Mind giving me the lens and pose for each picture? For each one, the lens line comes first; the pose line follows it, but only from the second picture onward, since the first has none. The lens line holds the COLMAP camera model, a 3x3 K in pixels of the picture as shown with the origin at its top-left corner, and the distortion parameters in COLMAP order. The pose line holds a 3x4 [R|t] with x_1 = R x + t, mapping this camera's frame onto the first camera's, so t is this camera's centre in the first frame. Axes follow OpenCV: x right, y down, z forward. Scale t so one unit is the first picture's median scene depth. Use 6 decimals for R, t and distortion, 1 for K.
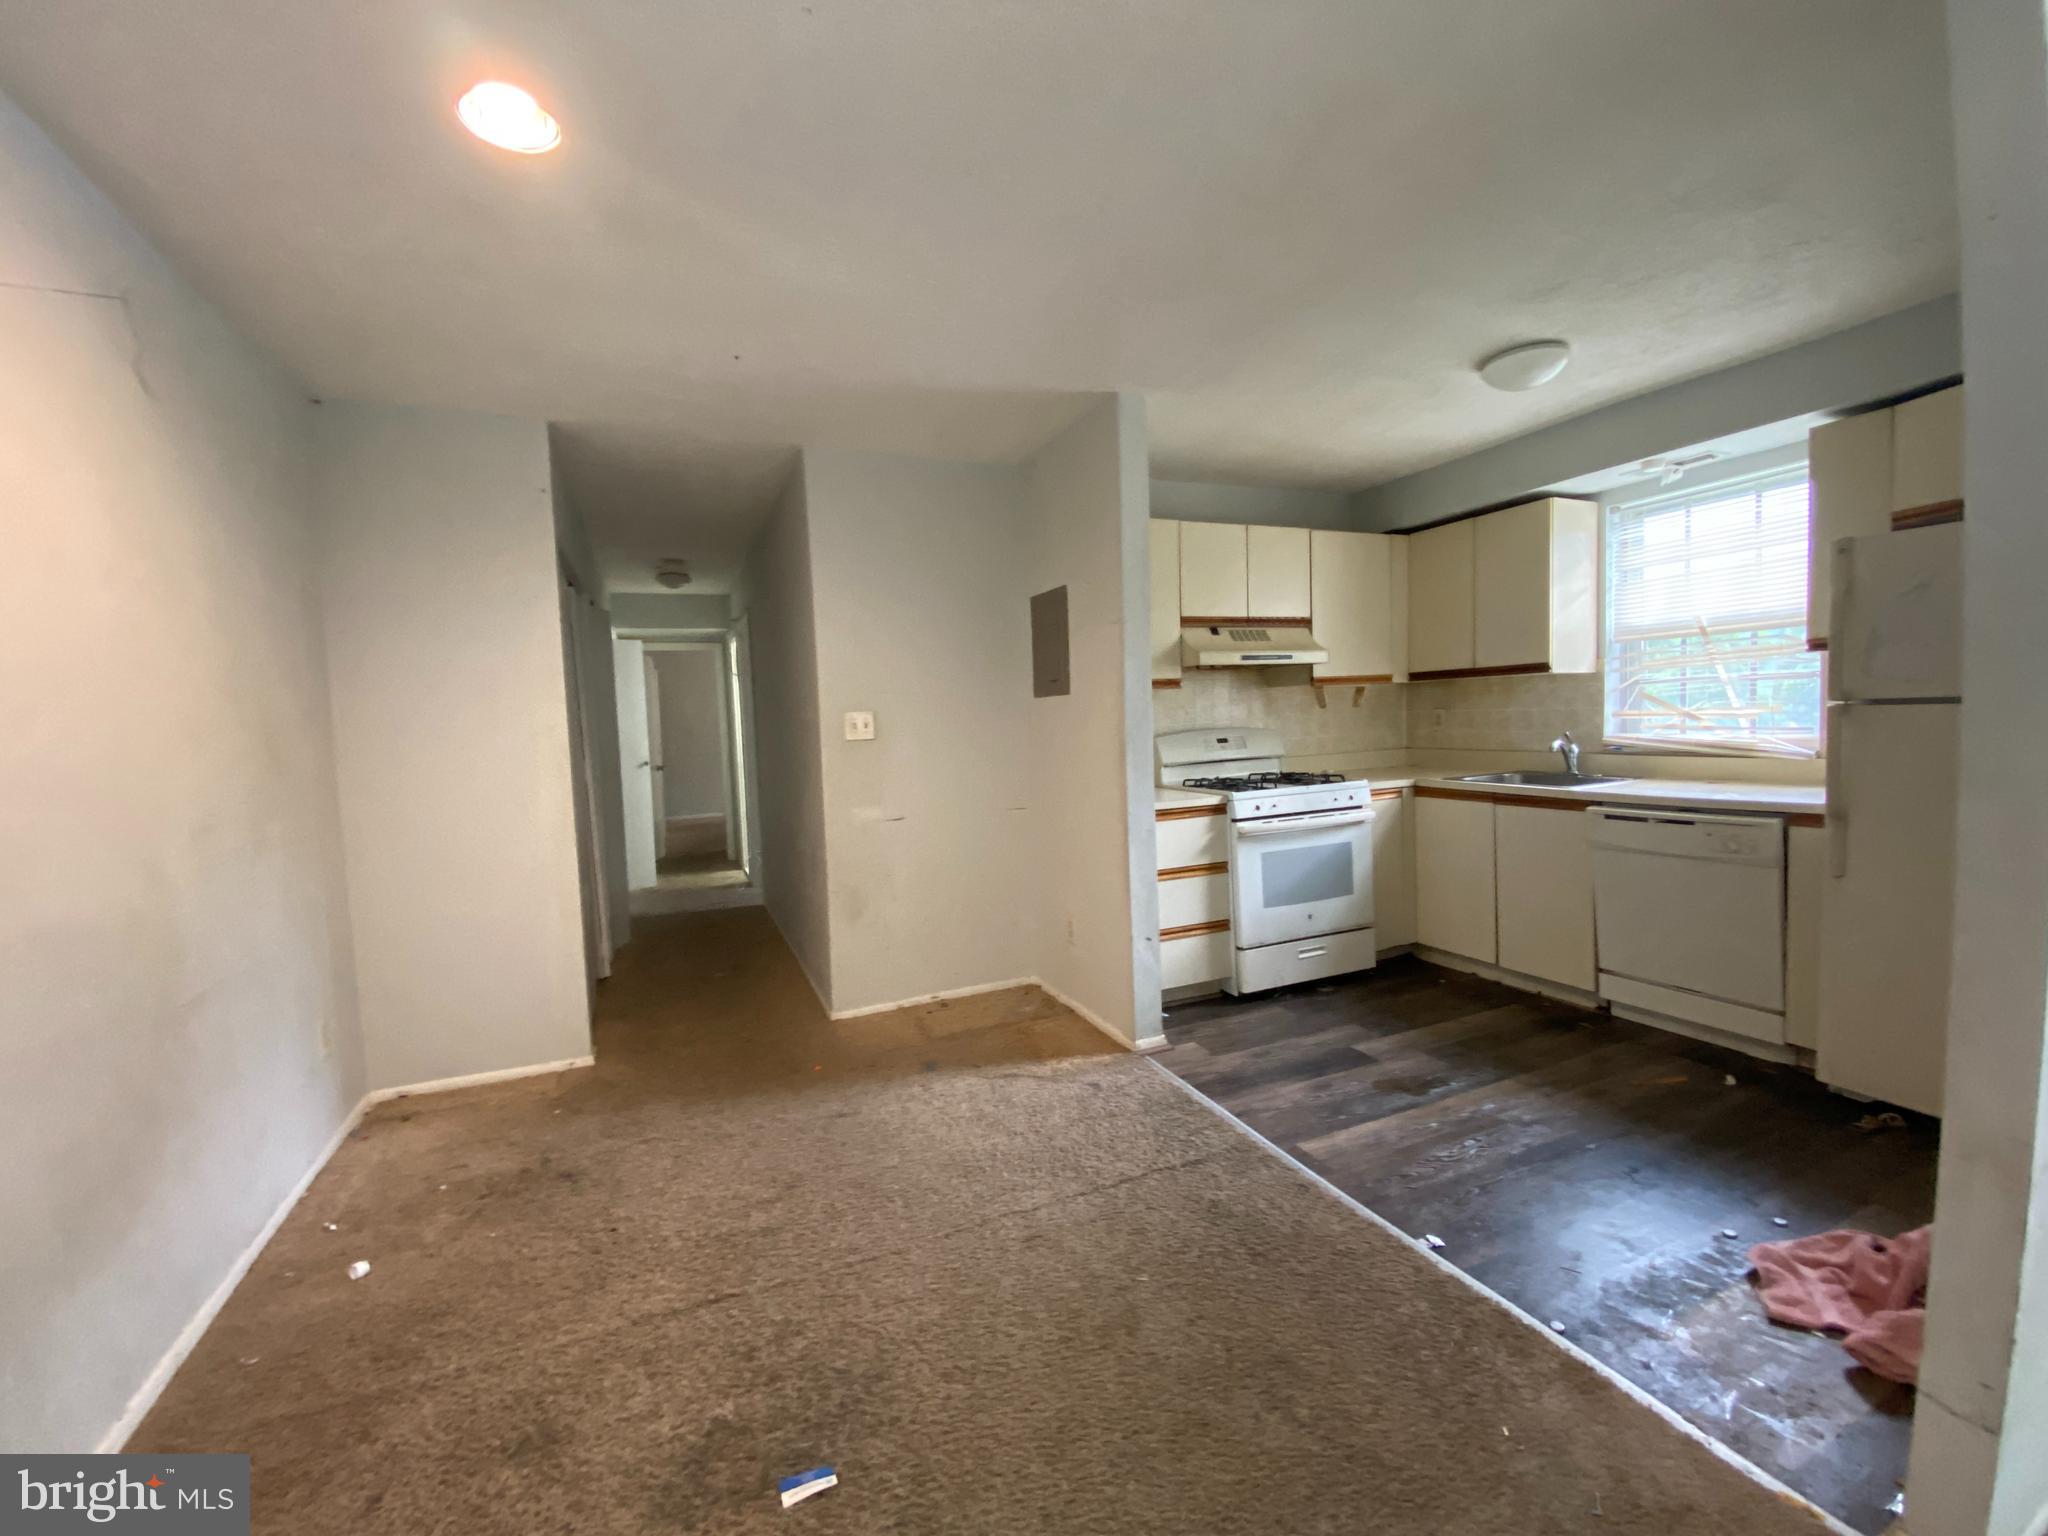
lens RADIAL K [[832.4, 0, 1024.0], [0, 832.4, 768.0], [0, 0, 1]] dist [0.025164, -0.023356]
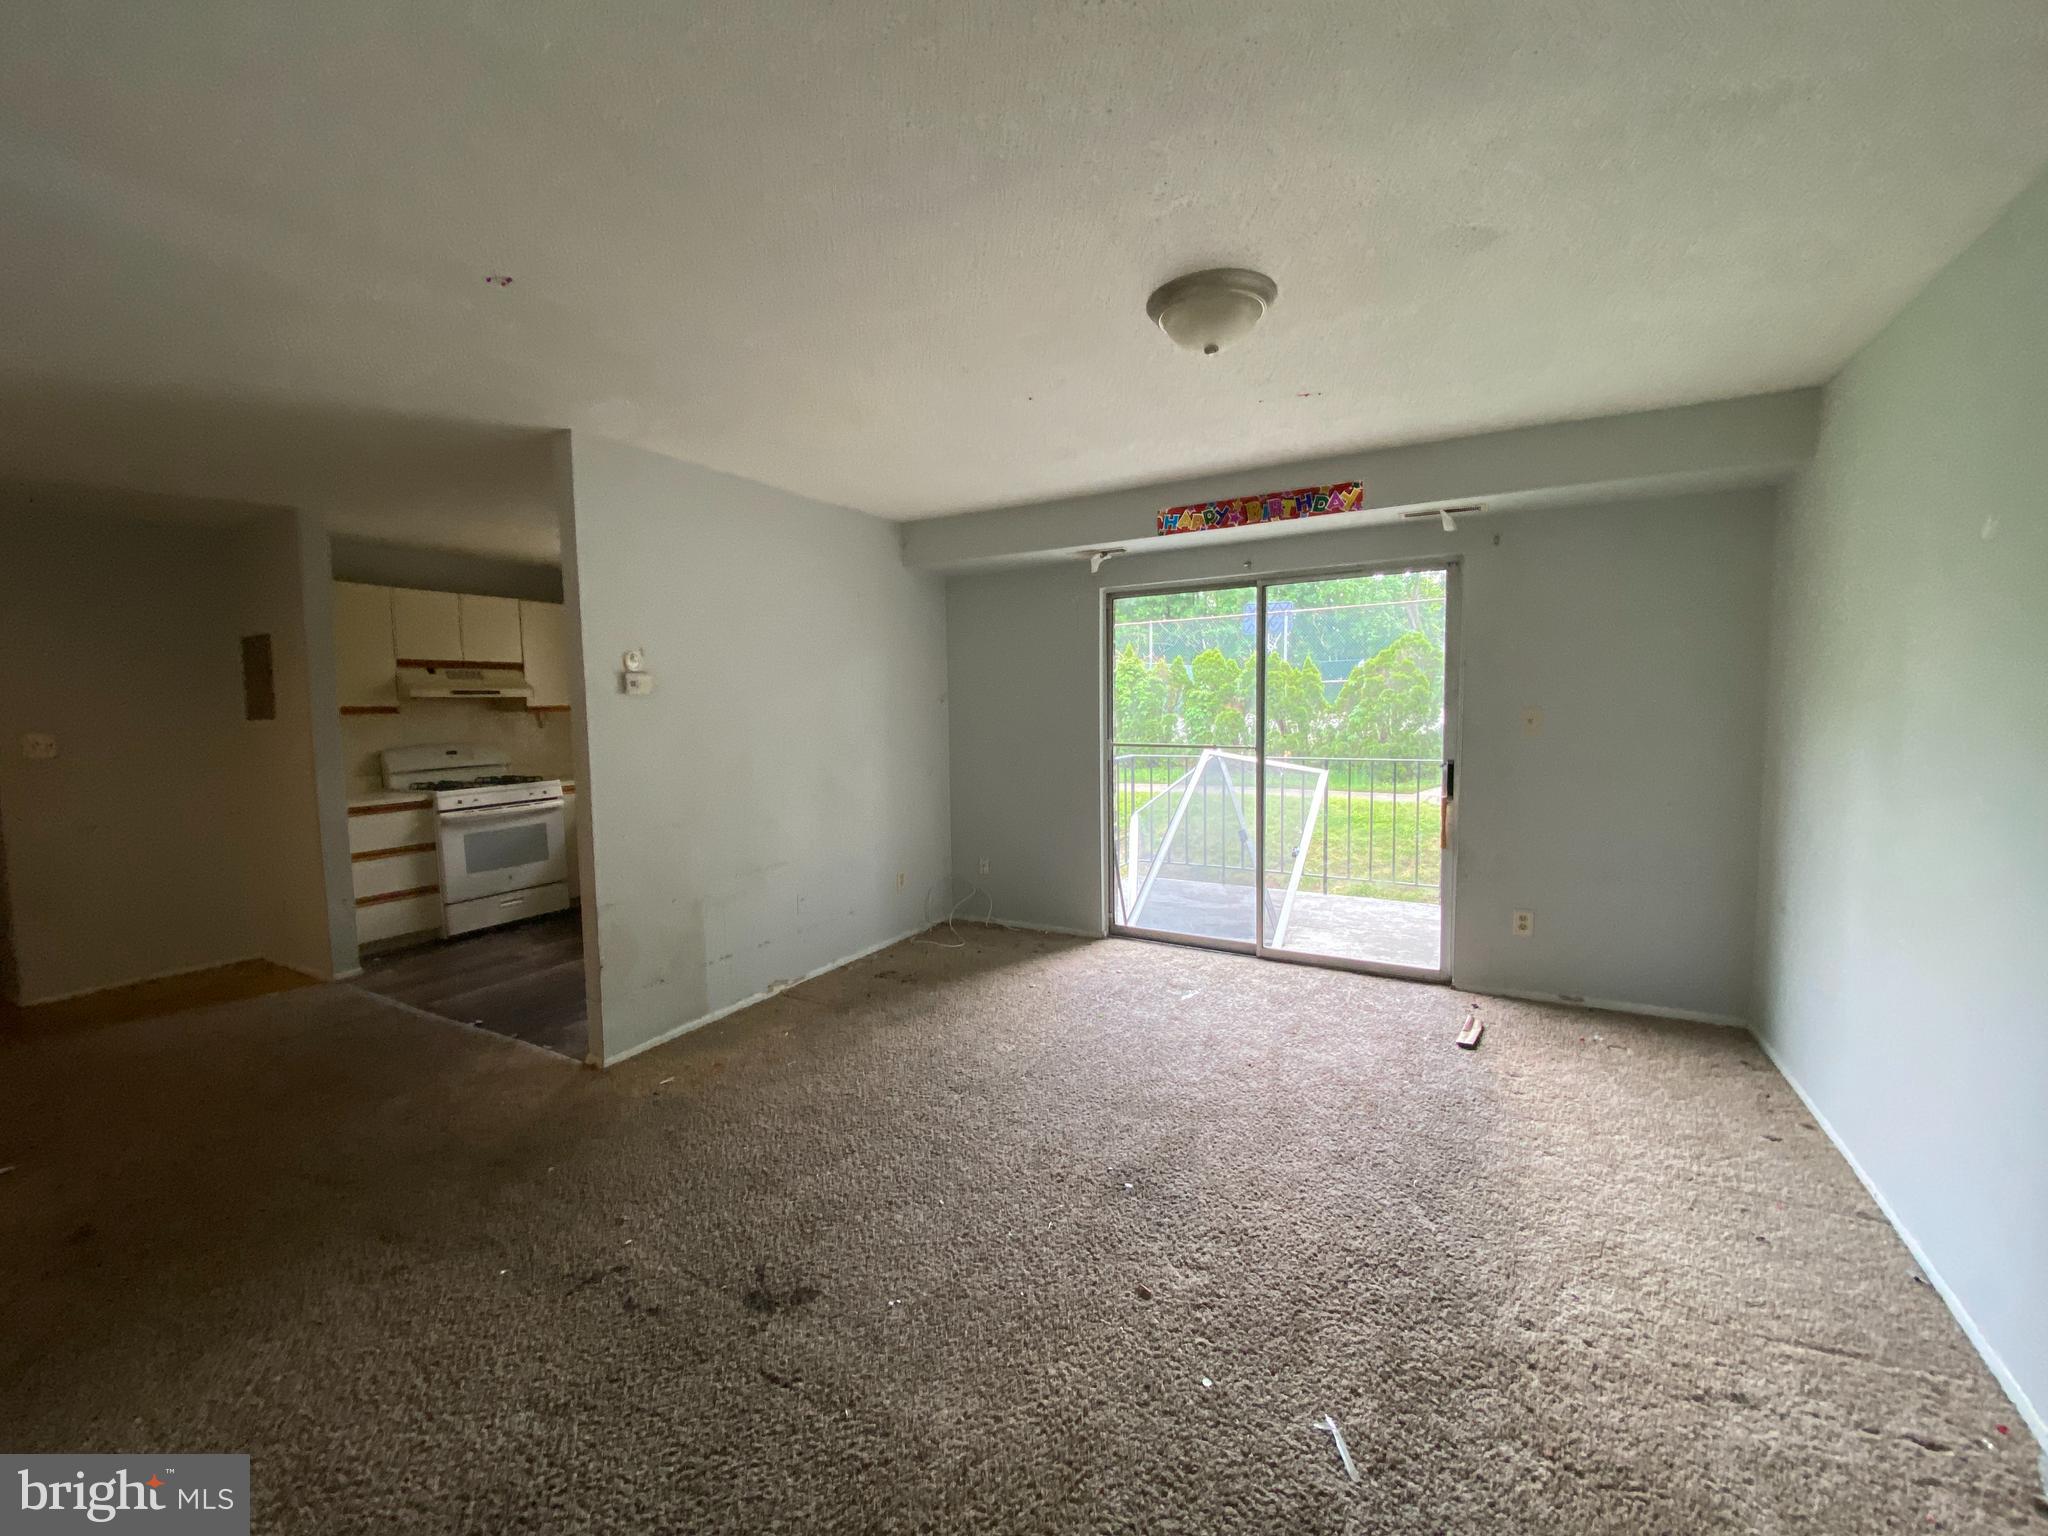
lens RADIAL K [[826.9, 0, 1024.0], [0, 826.9, 768.0], [0, 0, 1]] dist [0.030312, -0.027287]
pose [[0.793673, -0.021896, 0.607951, 0.176604], [0.021542, 0.999737, 0.007883, -0.000030], [-0.607963, 0.006840, 0.793936, -0.662636]]
